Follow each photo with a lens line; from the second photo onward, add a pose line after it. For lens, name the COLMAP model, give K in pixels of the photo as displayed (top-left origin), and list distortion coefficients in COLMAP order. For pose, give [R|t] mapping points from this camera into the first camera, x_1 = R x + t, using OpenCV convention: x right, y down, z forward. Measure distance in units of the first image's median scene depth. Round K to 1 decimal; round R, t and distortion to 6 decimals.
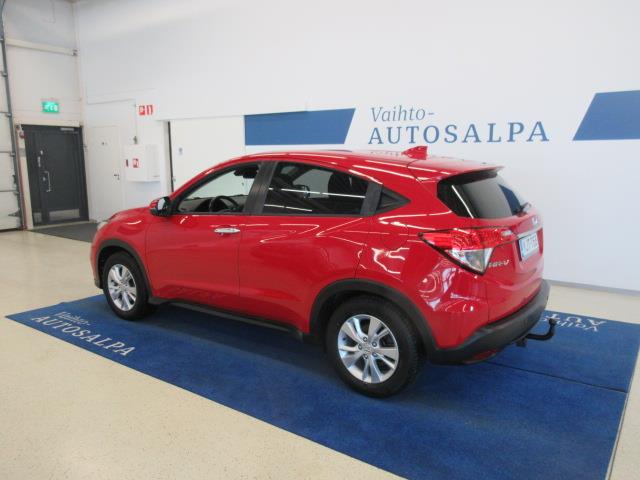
lens RADIAL K [[502.2, 0, 320.0], [0, 502.2, 240.0], [0, 0, 1]] dist [-0.000156, 0.000351]
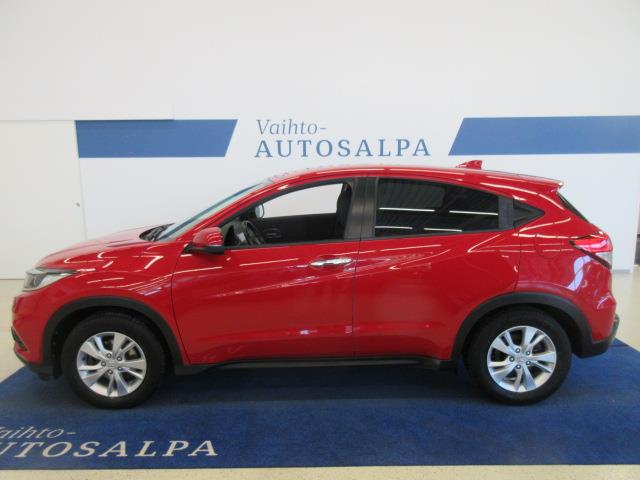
lens RADIAL K [[475.5, 0, 320.0], [0, 475.5, 240.0], [0, 0, 1]] dist [0.003876, -0.001642]
pose [[0.812217, -0.096360, 0.575343, -0.402061], [0.104865, 0.994315, 0.018491, -0.044340], [-0.573853, 0.045314, 0.817703, 0.226848]]
